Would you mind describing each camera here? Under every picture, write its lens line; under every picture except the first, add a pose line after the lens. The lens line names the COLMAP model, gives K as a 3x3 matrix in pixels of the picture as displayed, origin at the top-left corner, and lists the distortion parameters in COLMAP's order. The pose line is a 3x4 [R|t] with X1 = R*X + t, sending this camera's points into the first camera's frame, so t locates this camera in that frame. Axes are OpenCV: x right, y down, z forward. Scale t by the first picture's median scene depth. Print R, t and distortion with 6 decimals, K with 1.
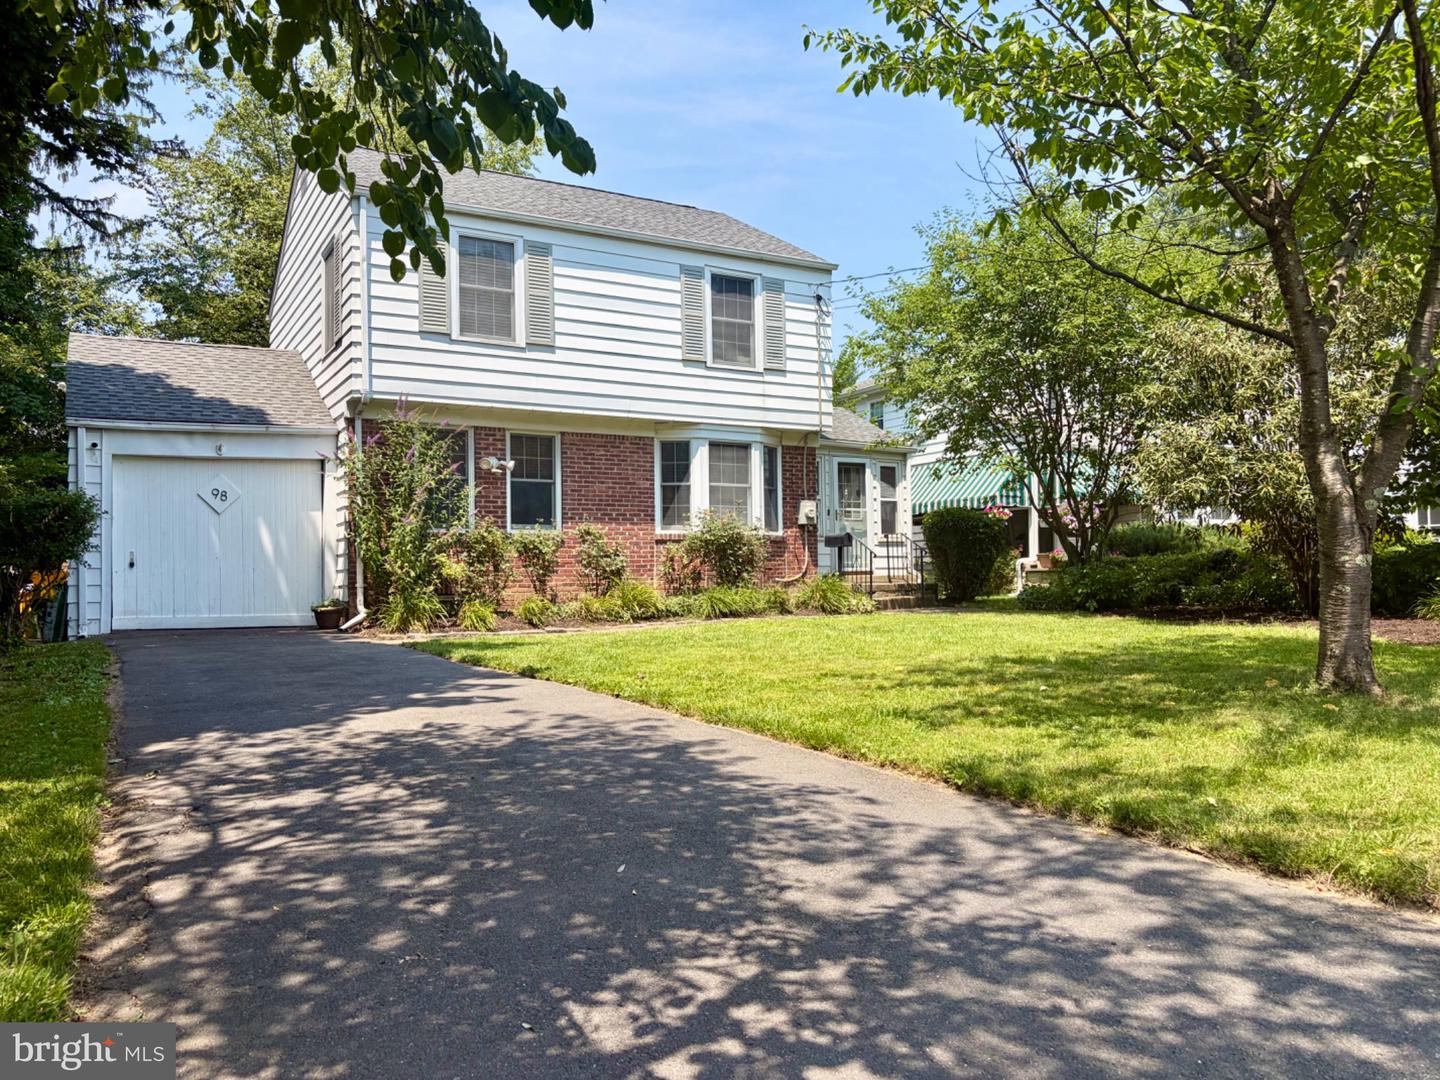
lens RADIAL K [[1082.2, 0, 718.8], [0, 1082.2, 551.6], [0, 0, 1]] dist [-0.006600, -0.001520]
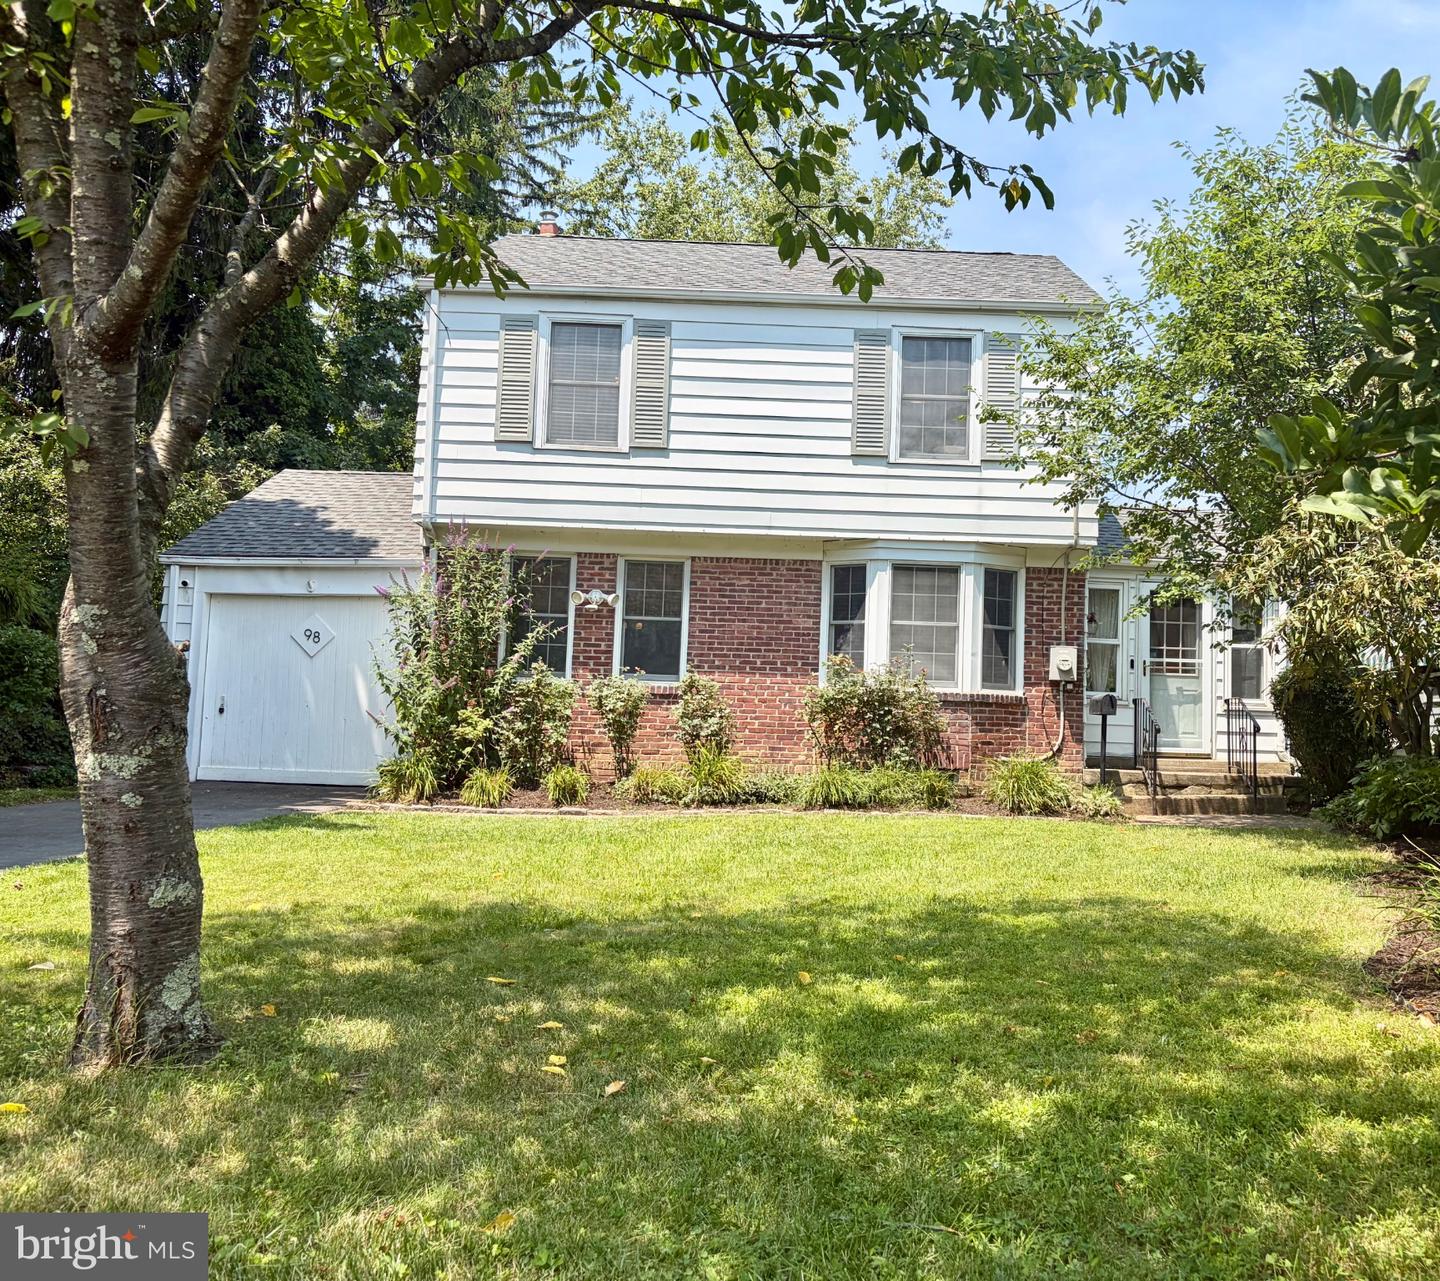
lens RADIAL K [[1268.9, 0, 720.6], [0, 1268.9, 630.1], [0, 0, 1]] dist [0.018383, 0.004050]
pose [[0.876858, -0.003465, -0.480736, 0.315367], [-0.028109, 0.997894, -0.058462, -0.004382], [0.479926, 0.064776, 0.874914, 0.209694]]
